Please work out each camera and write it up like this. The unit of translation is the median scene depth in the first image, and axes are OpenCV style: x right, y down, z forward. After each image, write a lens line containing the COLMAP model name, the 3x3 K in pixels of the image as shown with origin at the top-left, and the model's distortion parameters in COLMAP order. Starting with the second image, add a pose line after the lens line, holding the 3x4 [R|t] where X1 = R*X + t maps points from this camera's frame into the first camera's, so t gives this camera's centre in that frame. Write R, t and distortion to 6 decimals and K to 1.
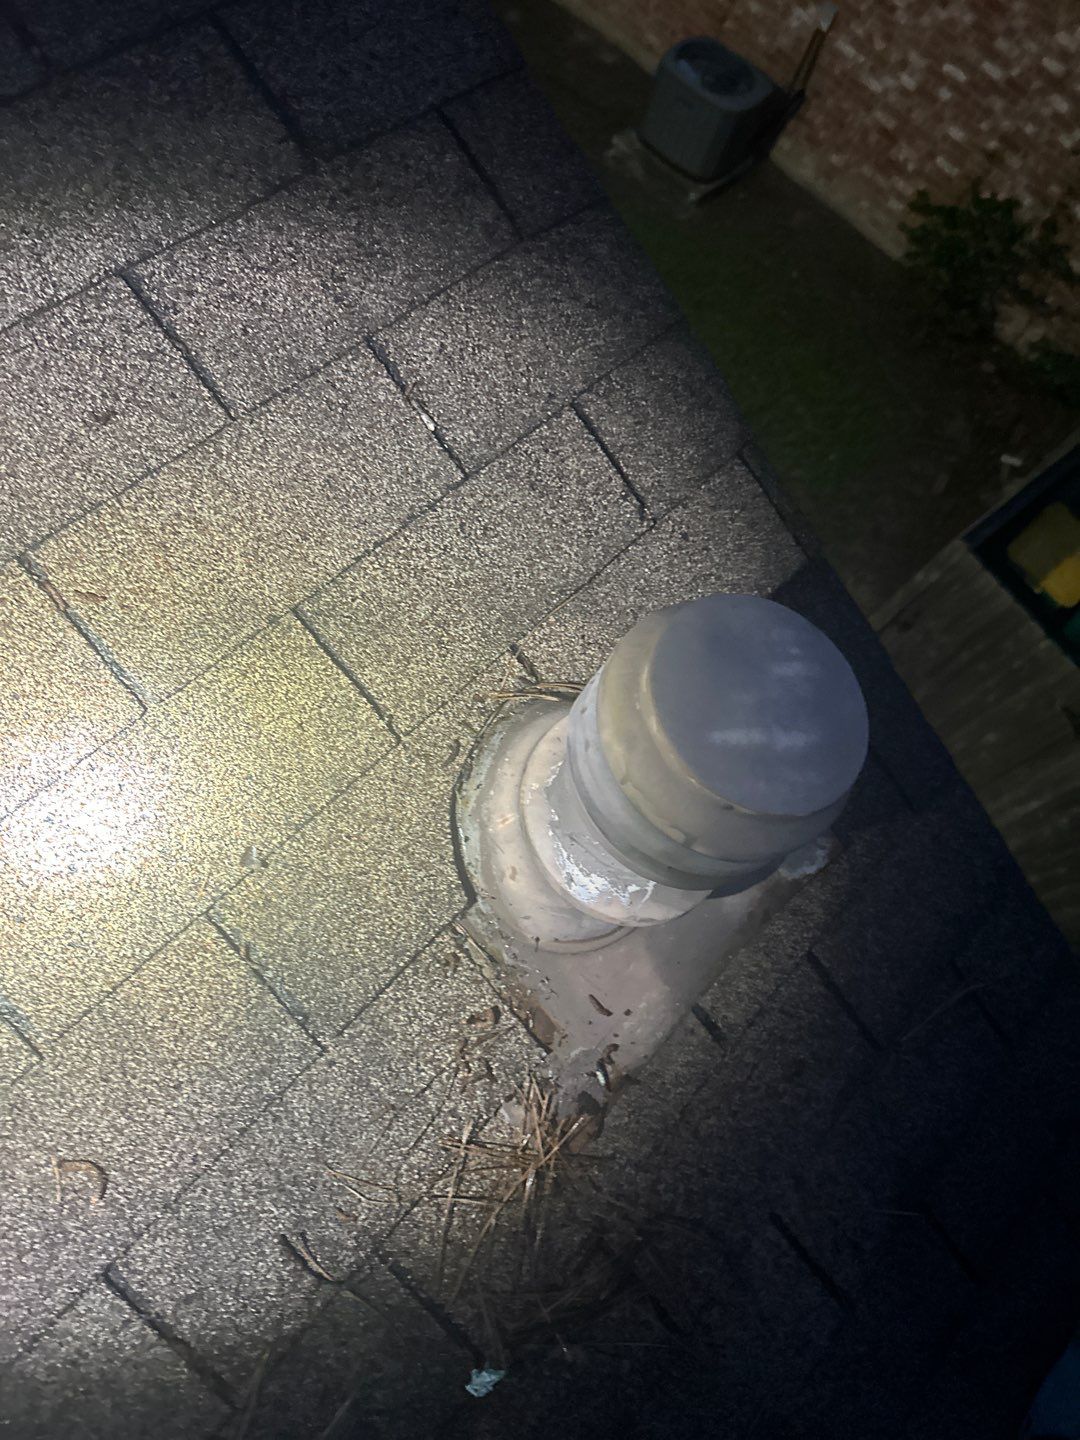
lens RADIAL K [[1045.5, 0, 539.1], [0, 1045.5, 712.7], [0, 0, 1]] dist [0.013899, -0.041358]
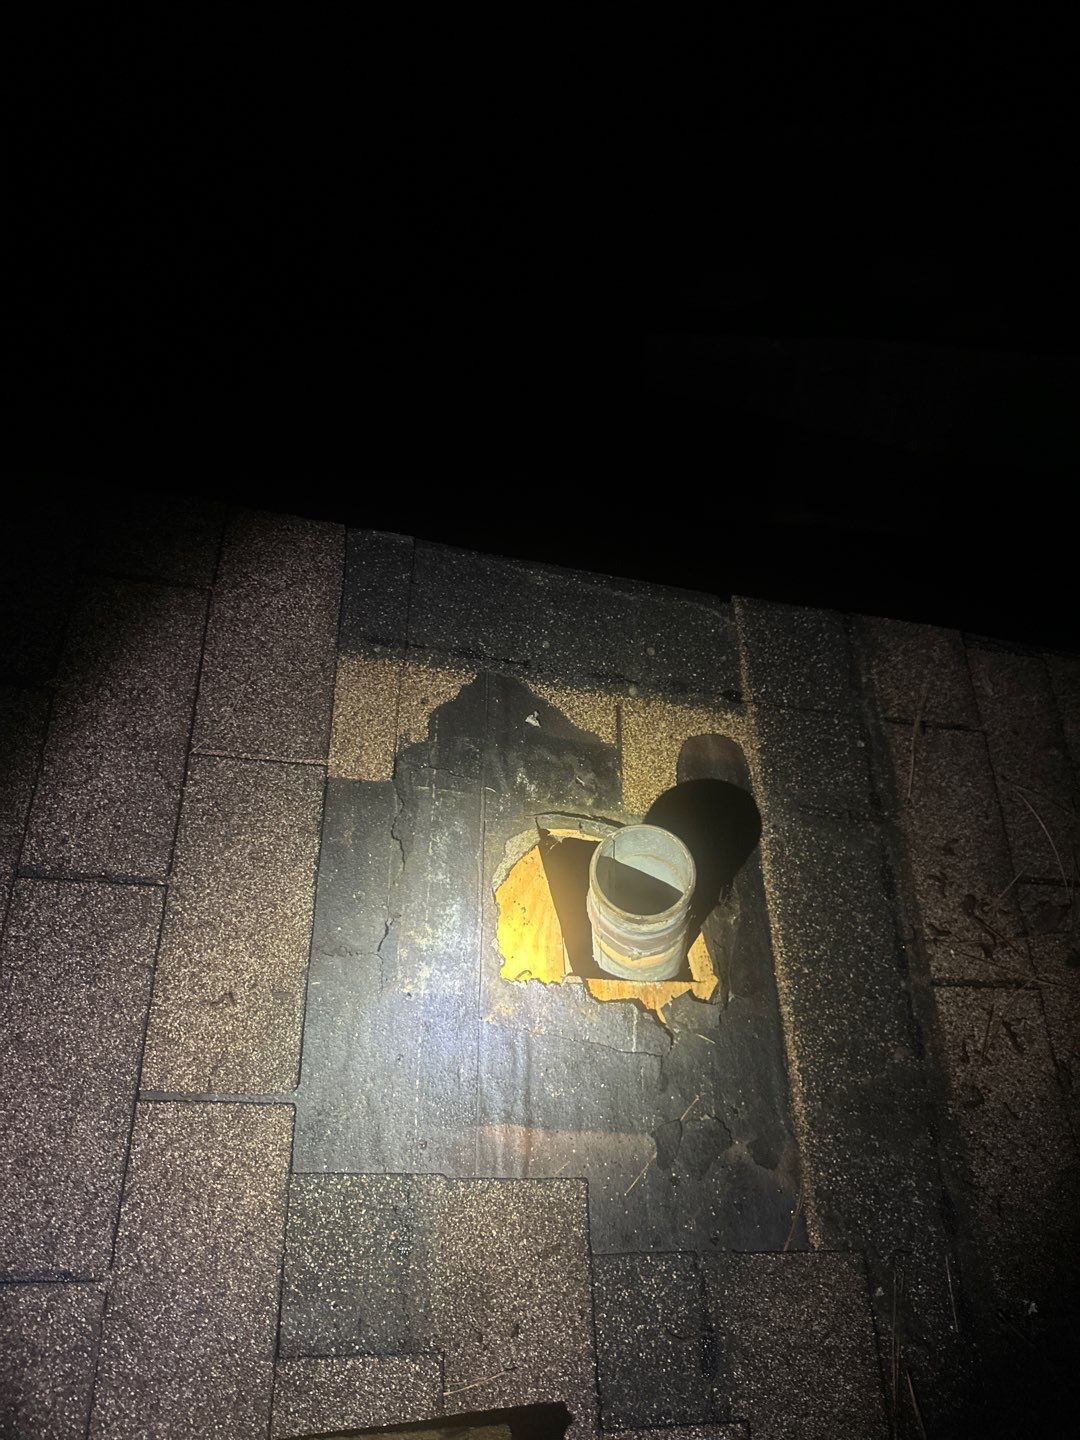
lens RADIAL K [[1045.5, 0, 536.3], [0, 1045.5, 713.9], [0, 0, 1]] dist [0.013899, -0.041358]
pose [[0.685868, -0.726552, 0.041324, 0.102217], [0.725791, 0.687079, 0.033916, -0.144829], [-0.053035, 0.006731, 0.998570, -0.250028]]
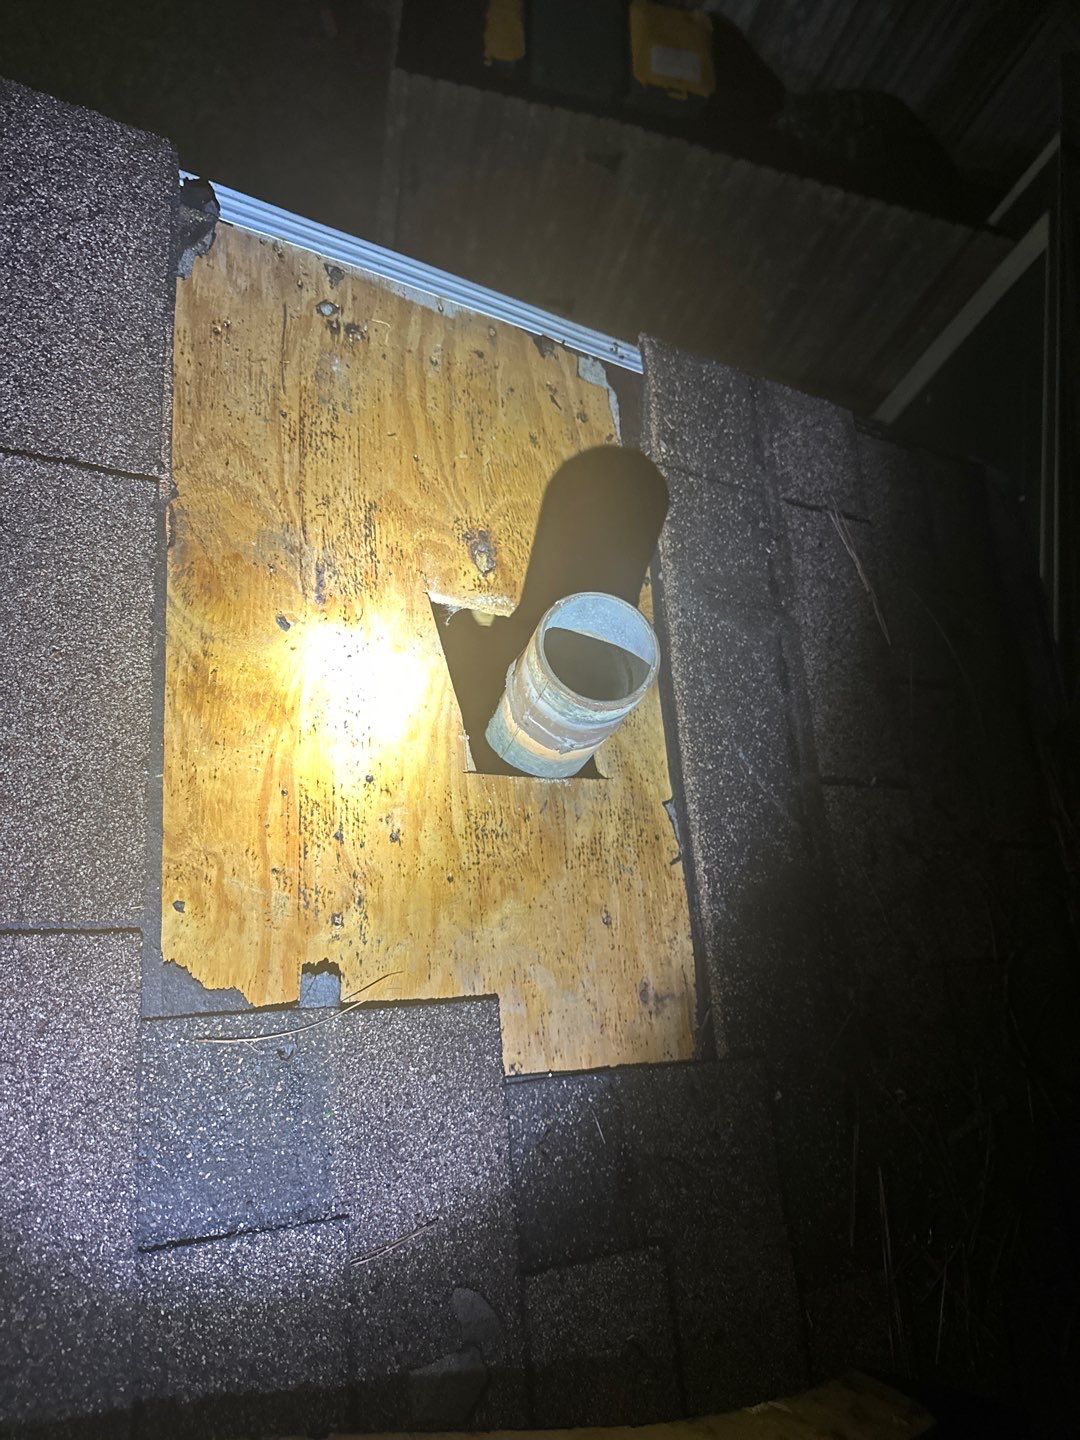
lens RADIAL K [[1045.5, 0, 550.8], [0, 1045.5, 724.2], [0, 0, 1]] dist [0.013899, -0.041358]
pose [[0.696204, -0.708139, 0.117635, -0.097829], [0.633056, 0.682933, 0.364477, -0.222181], [-0.338438, -0.179281, 0.923752, 0.053308]]
